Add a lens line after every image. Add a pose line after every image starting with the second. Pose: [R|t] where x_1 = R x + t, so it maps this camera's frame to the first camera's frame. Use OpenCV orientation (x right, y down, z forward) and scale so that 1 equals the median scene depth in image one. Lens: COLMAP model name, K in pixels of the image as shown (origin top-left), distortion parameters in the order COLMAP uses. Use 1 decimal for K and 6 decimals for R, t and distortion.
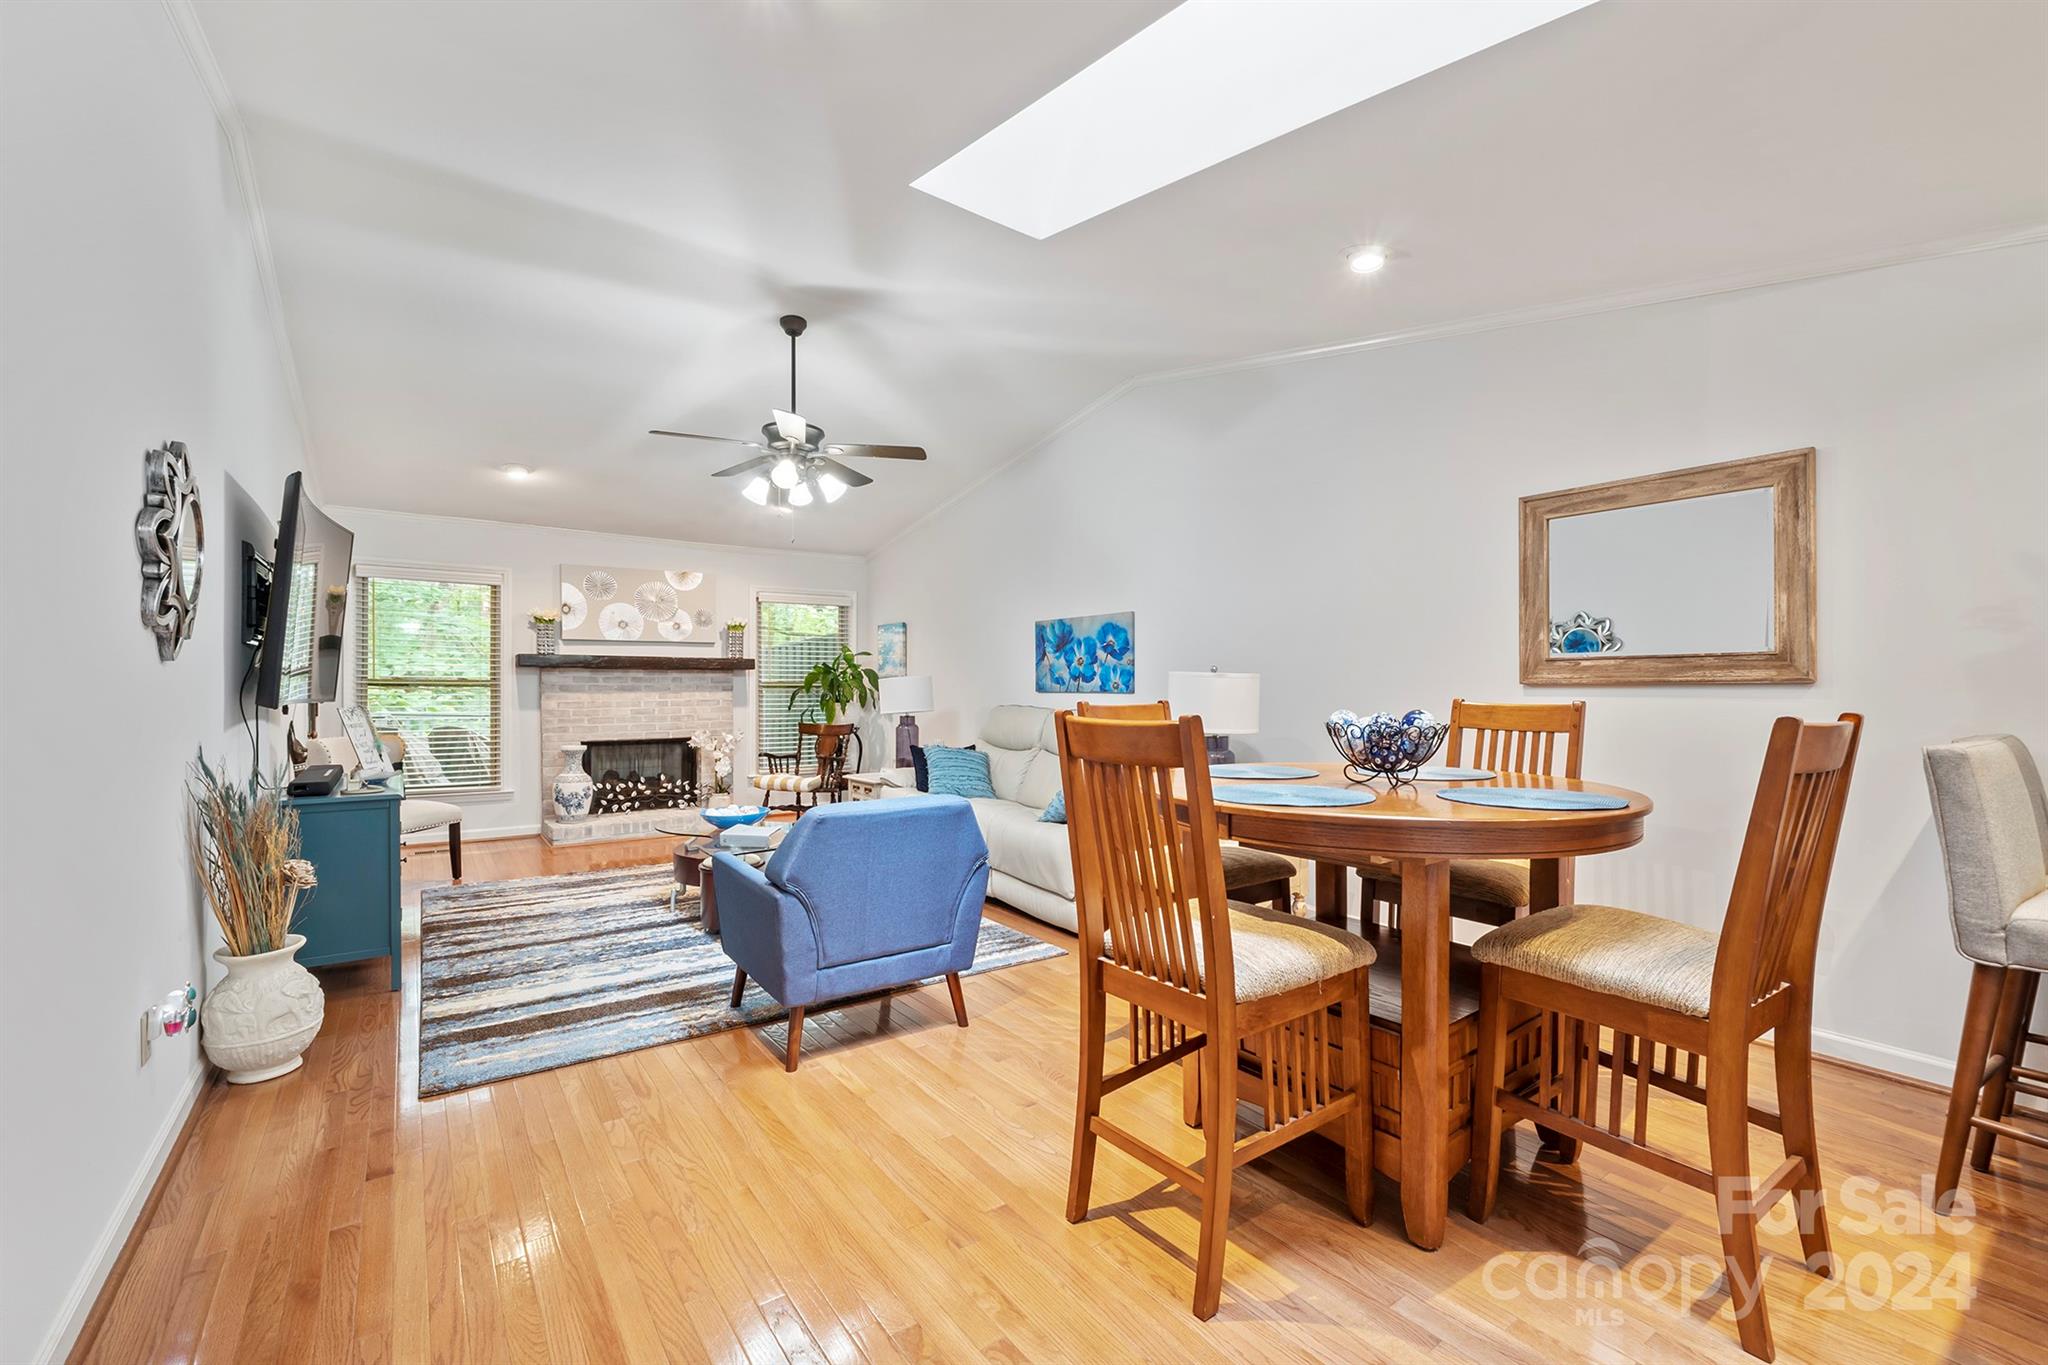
lens RADIAL K [[870.4, 0, 1027.1], [0, 870.4, 692.1], [0, 0, 1]] dist [-0.004947, -0.000562]
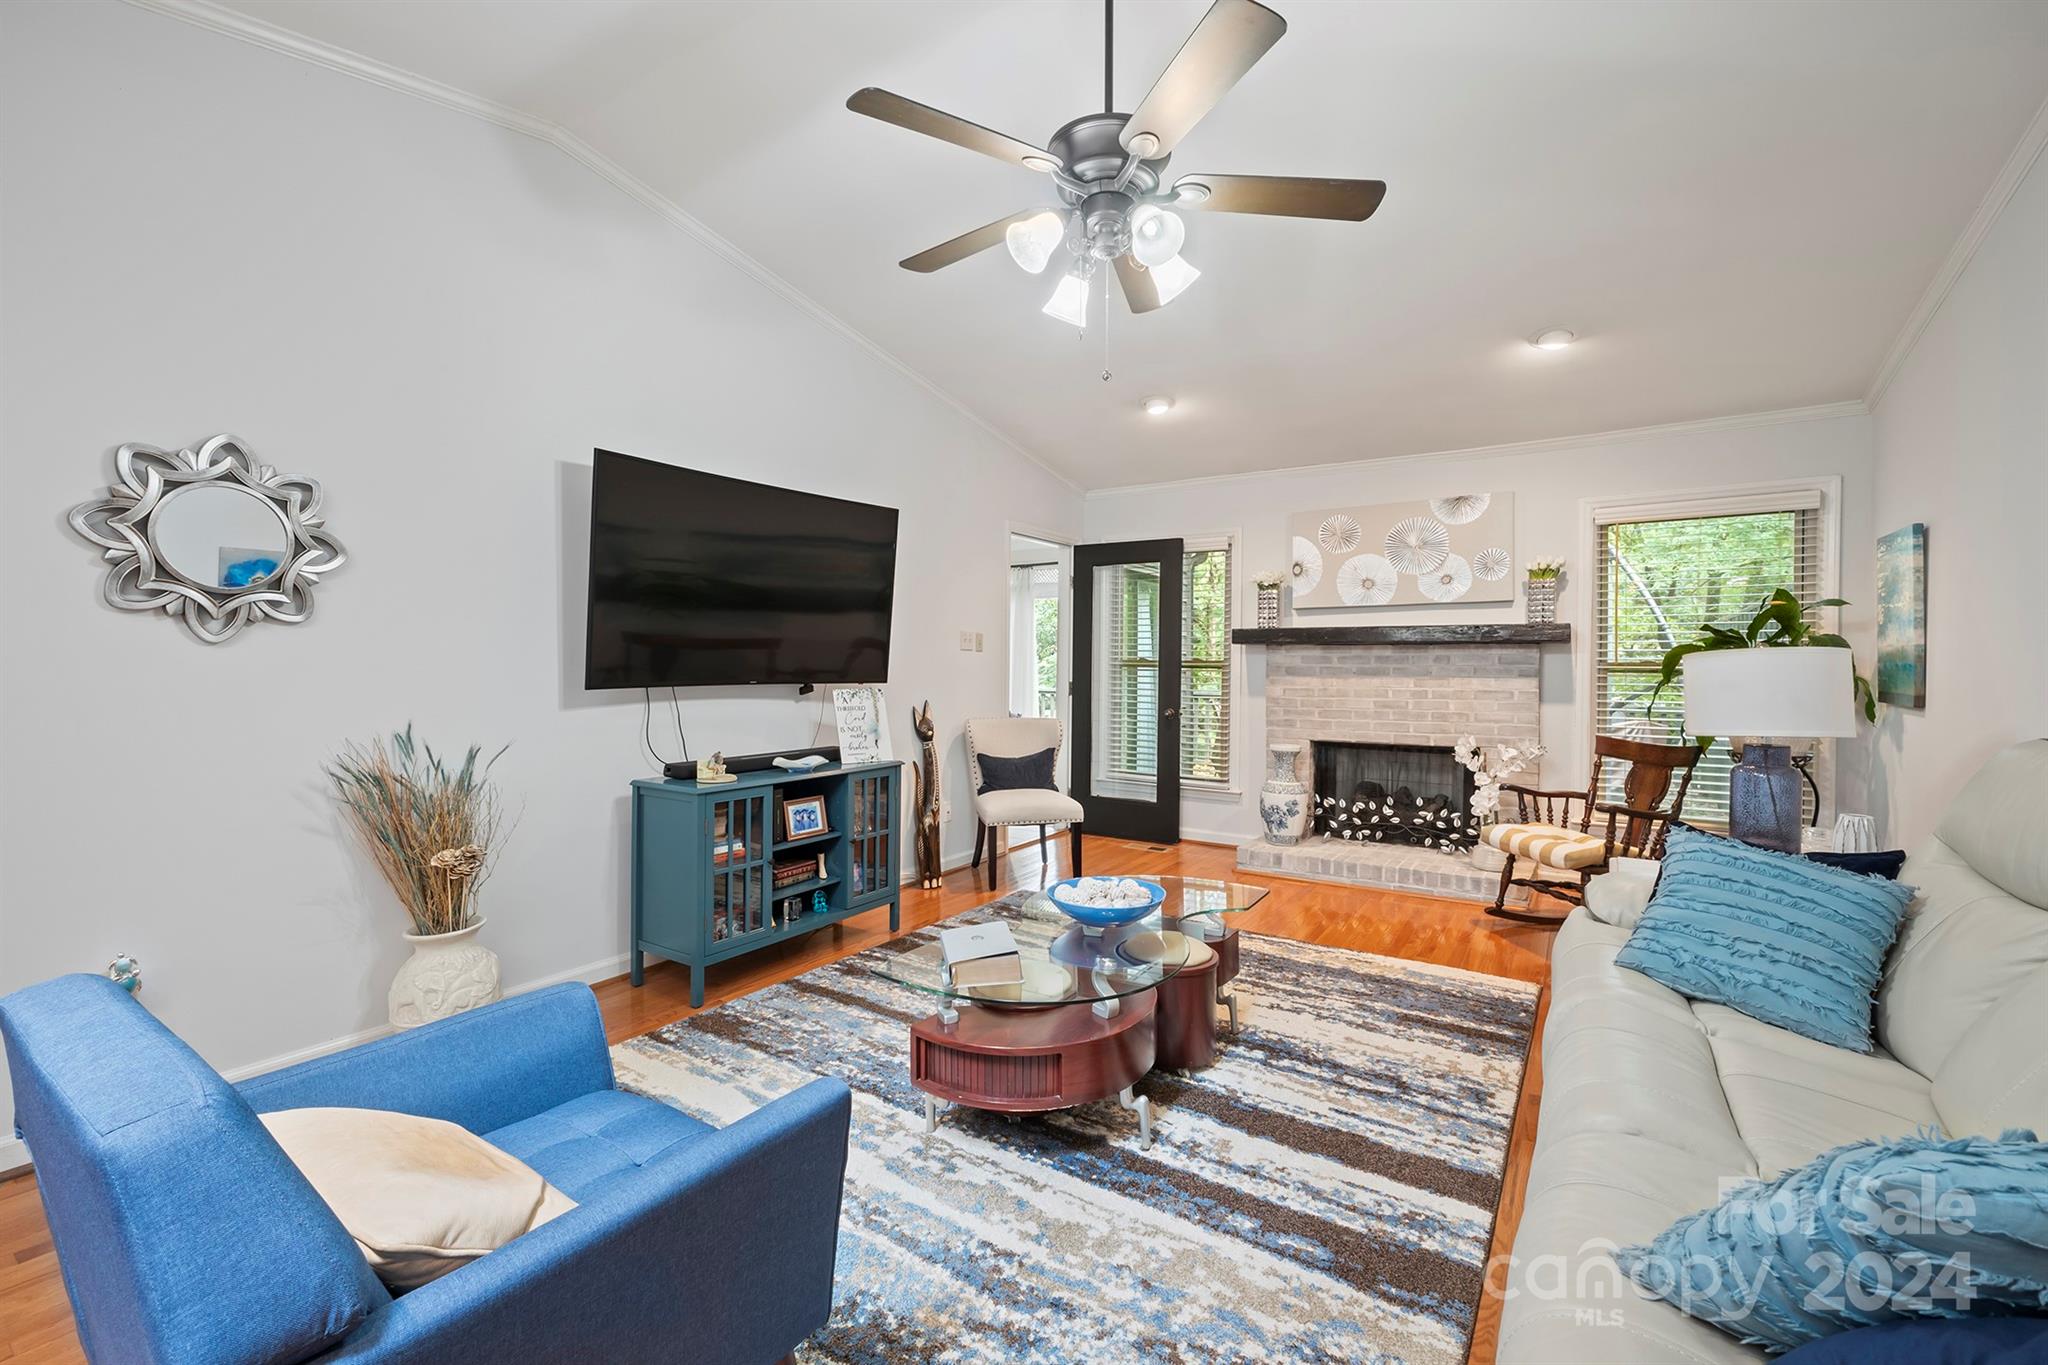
lens RADIAL K [[861.6, 0, 1020.4], [0, 861.6, 672.8], [0, 0, 1]] dist [-0.006609, -0.000252]
pose [[0.356867, 0.010815, -0.934093, 0.127395], [-0.011159, 0.999911, 0.007314, -0.006522], [0.934089, 0.007813, 0.356956, 0.584170]]
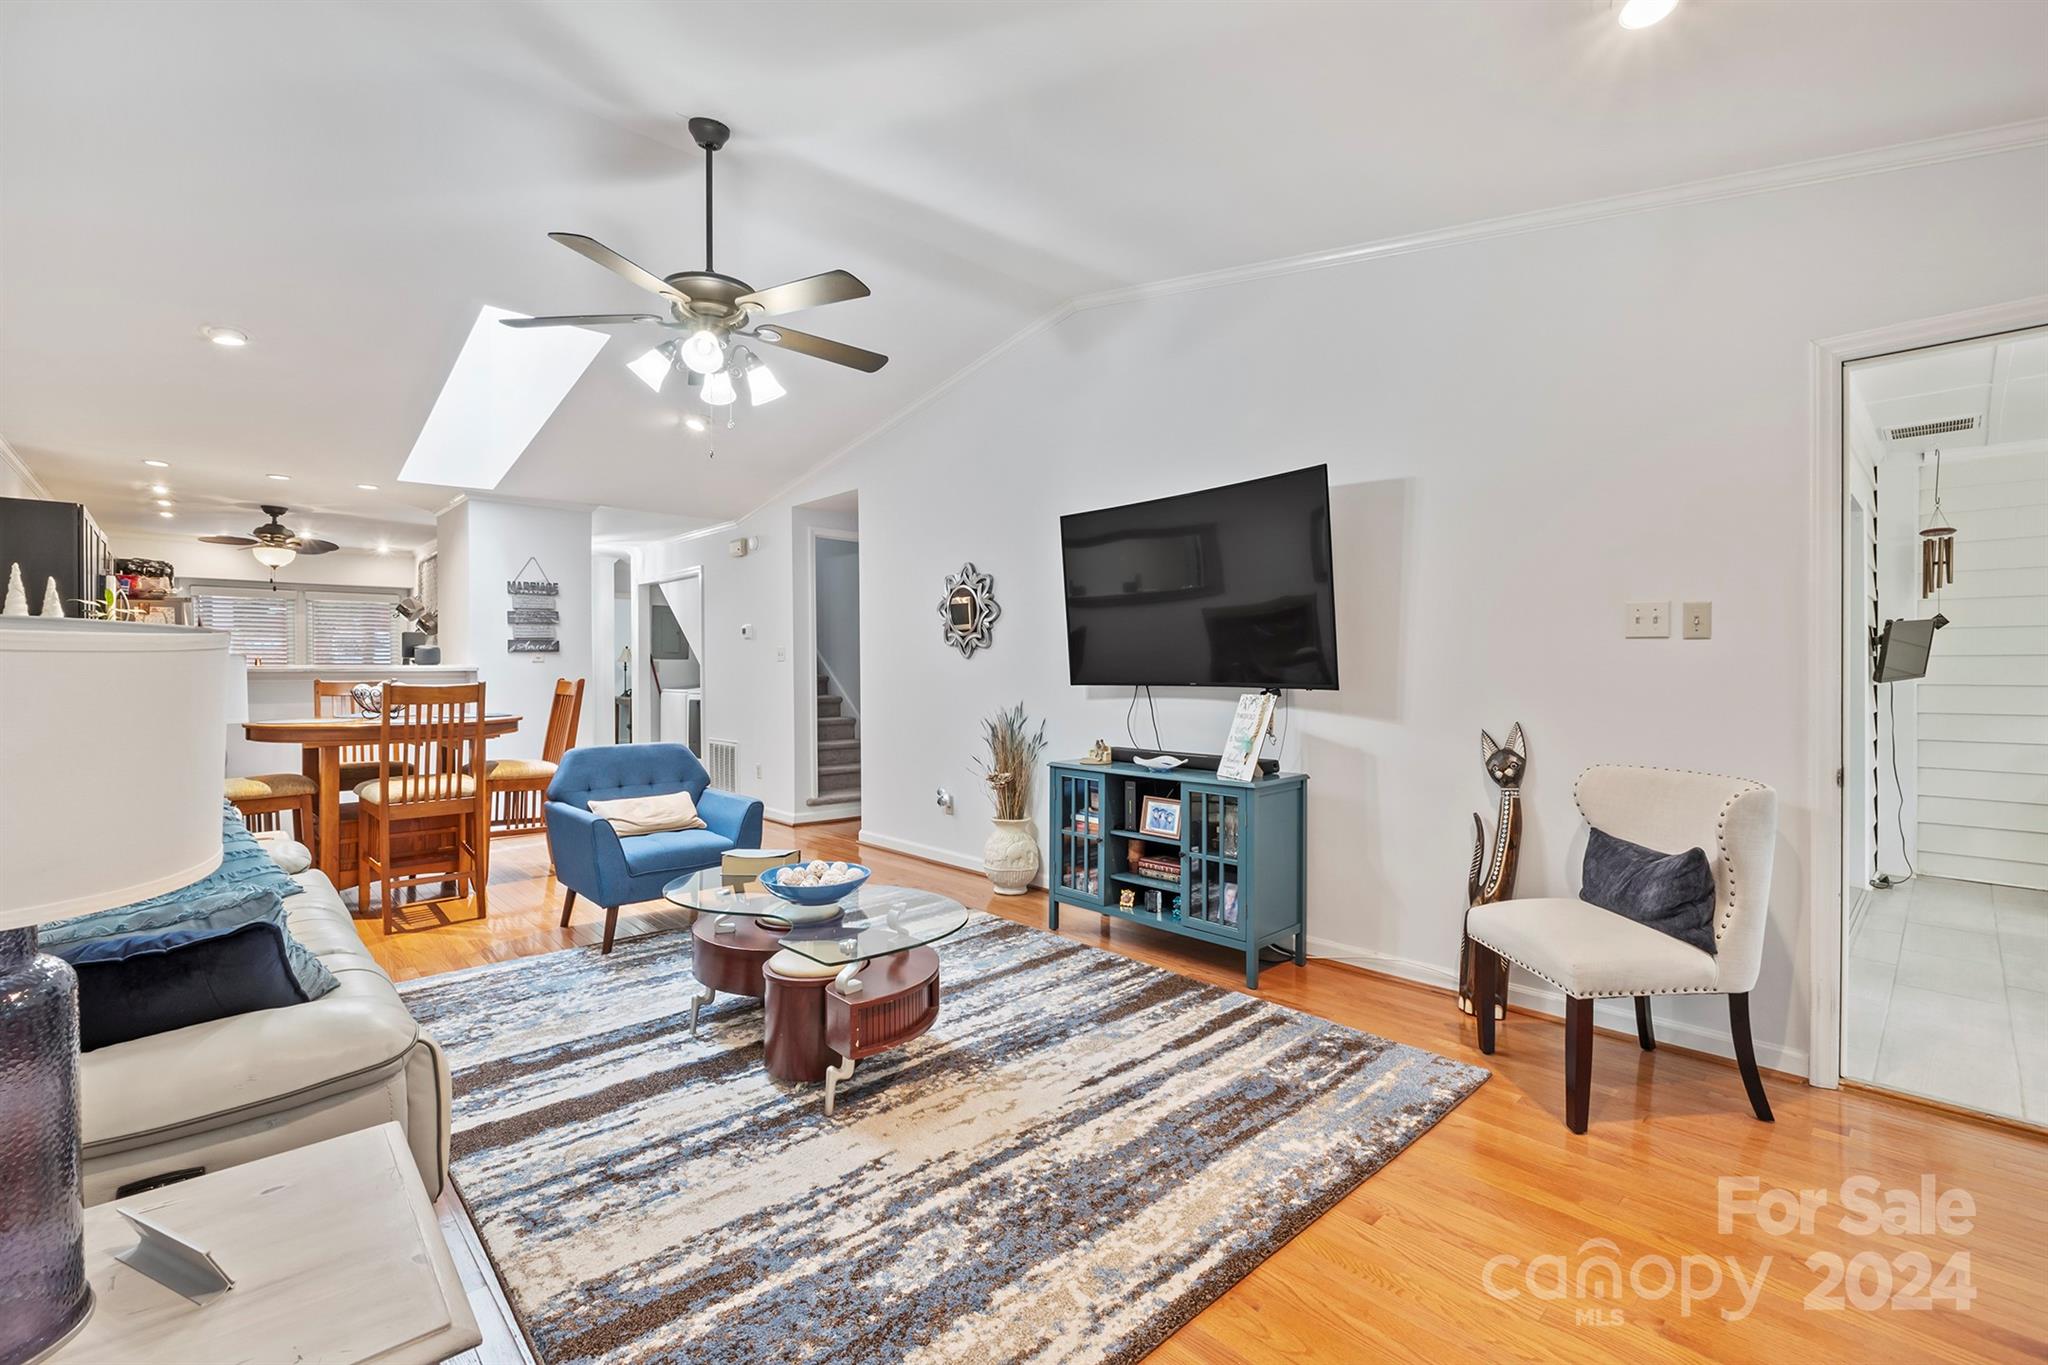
lens RADIAL K [[885.2, 0, 1018.1], [0, 885.2, 671.9], [0, 0, 1]] dist [-0.002571, -0.000396]
pose [[-0.991670, 0.003186, -0.128766, -0.310563], [0.001591, 0.999921, 0.012493, -0.010783], [0.128796, 0.012184, -0.991596, 1.278597]]
